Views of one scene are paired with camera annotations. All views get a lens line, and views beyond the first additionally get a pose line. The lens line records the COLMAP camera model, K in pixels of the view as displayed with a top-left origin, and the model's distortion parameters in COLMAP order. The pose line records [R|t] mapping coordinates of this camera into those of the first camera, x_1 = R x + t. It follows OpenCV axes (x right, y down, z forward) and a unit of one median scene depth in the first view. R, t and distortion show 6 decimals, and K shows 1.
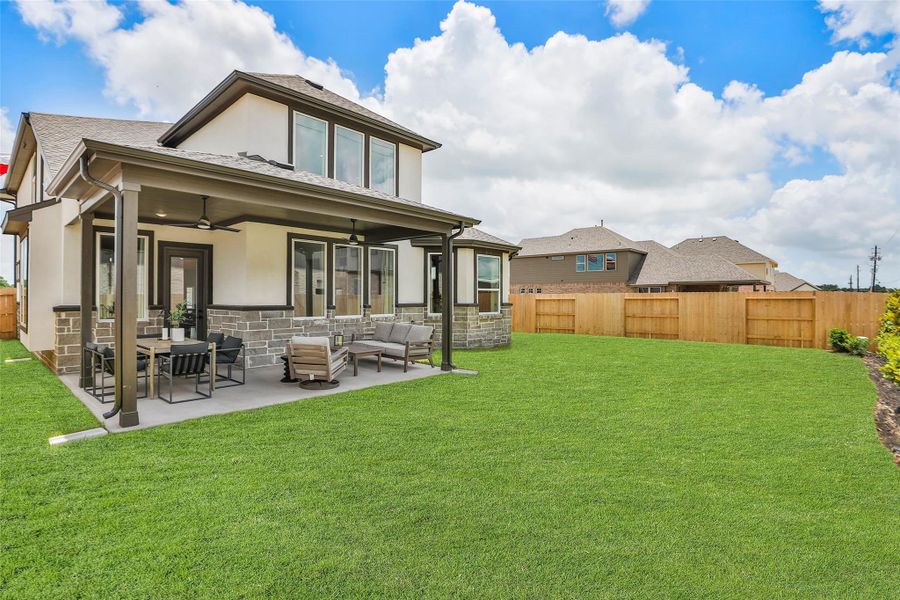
lens RADIAL K [[431.9, 0, 452.3], [0, 431.9, 290.8], [0, 0, 1]] dist [-0.010352, 0.002499]
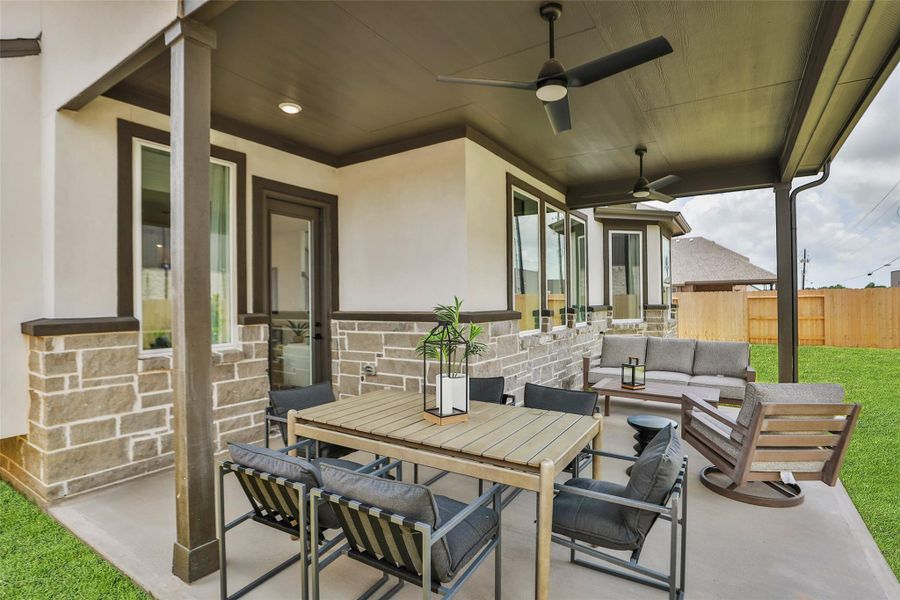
lens RADIAL K [[431.9, 0, 447.4], [0, 431.9, 299.2], [0, 0, 1]] dist [-0.010352, 0.002499]
pose [[0.986210, -0.009322, 0.165237, -0.552711], [0.007713, 0.999916, 0.010377, 0.014219], [-0.165320, -0.008959, 0.986199, 0.501315]]
